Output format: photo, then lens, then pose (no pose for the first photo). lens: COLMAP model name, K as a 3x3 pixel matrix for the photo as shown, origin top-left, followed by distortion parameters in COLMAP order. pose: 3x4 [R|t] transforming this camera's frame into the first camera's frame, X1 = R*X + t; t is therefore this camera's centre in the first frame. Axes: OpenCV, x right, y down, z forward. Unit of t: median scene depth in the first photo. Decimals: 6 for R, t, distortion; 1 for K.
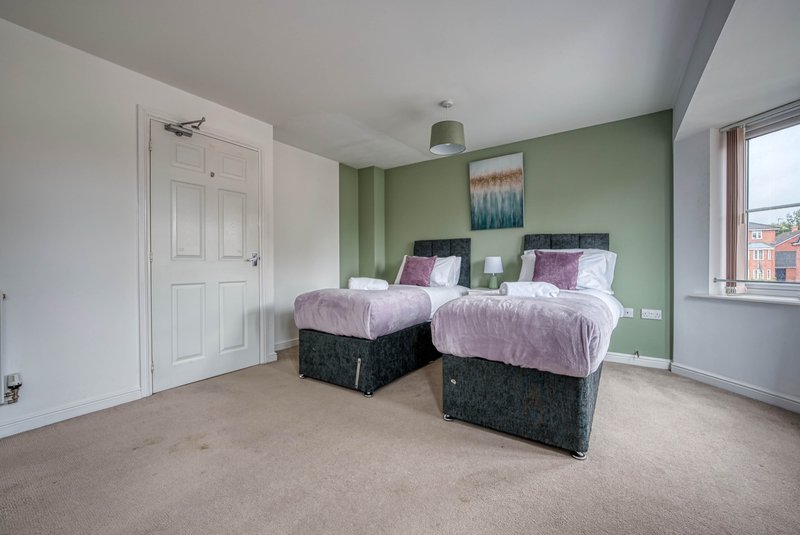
lens RADIAL K [[324.1, 0, 402.9], [0, 324.1, 259.4], [0, 0, 1]] dist [-0.013635, 0.003843]
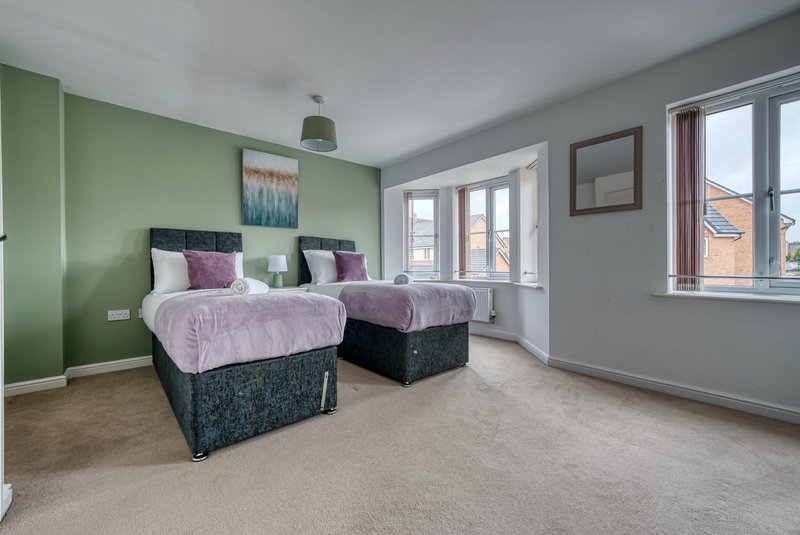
lens RADIAL K [[324.1, 0, 393.8], [0, 324.1, 264.4], [0, 0, 1]] dist [-0.013635, 0.003843]
pose [[0.256466, 0.003169, 0.966548, -0.570767], [-0.011342, 0.999936, -0.000269, 0.016315], [-0.966487, -0.010894, 0.256486, 0.391541]]
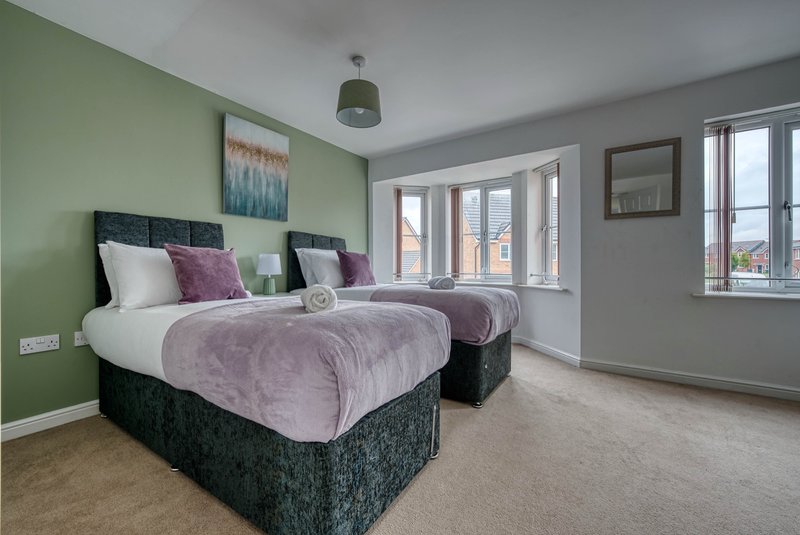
lens RADIAL K [[324.1, 0, 397.4], [0, 324.1, 265.3], [0, 0, 1]] dist [-0.013635, 0.003843]
pose [[-0.018655, 0.005150, 0.999813, -0.496753], [-0.014618, 0.999878, -0.005423, 0.018957], [-0.999719, -0.014717, -0.018578, 0.684893]]
